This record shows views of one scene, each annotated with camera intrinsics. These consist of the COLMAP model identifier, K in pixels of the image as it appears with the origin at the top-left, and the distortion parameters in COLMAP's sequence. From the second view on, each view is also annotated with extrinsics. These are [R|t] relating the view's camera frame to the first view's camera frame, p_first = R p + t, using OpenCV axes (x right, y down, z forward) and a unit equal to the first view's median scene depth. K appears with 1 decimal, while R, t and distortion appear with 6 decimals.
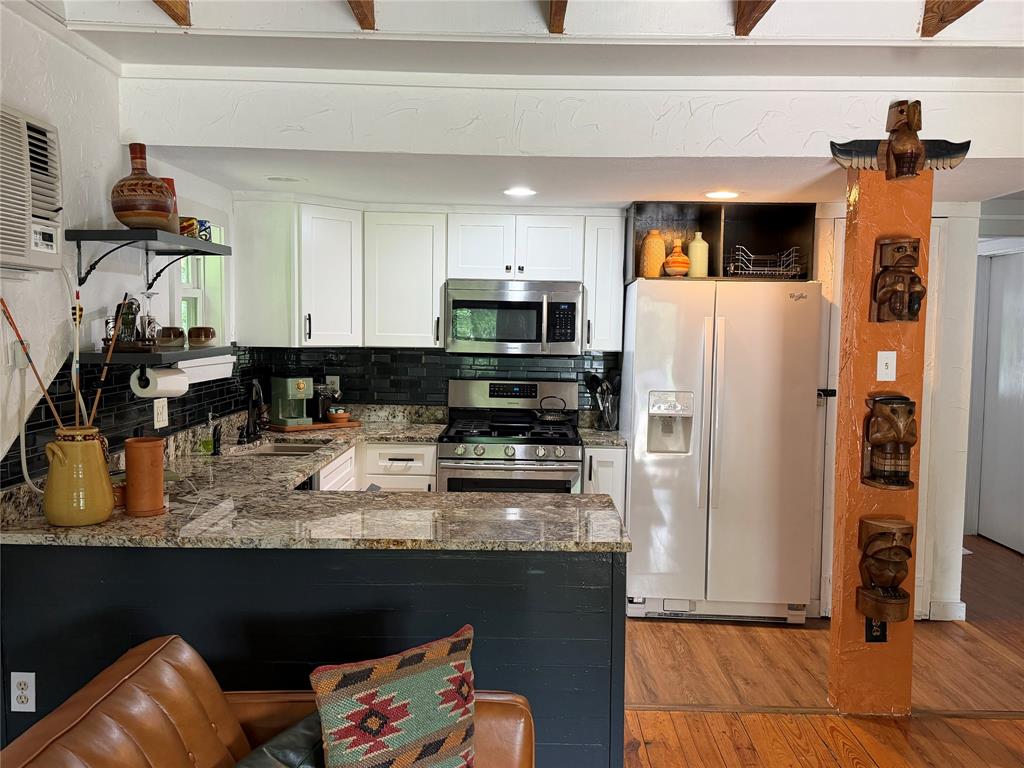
lens RADIAL K [[896.2, 0, 512.0], [0, 896.2, 384.0], [0, 0, 1]] dist [0.085499, -0.142000]
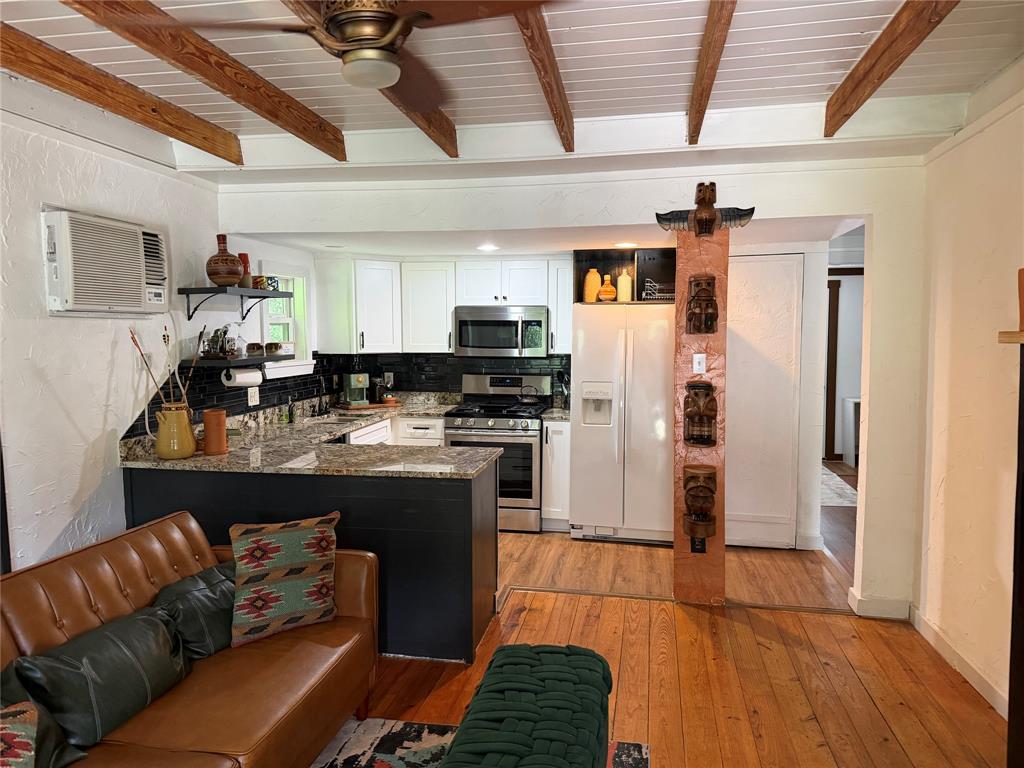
lens RADIAL K [[721.5, 0, 511.1], [0, 721.5, 380.8], [0, 0, 1]] dist [0.088567, -0.128280]
pose [[0.983236, -0.004239, -0.182290, 0.290373], [0.004929, 0.999982, 0.003329, 0.002369], [0.182273, -0.004172, 0.983239, -0.186658]]
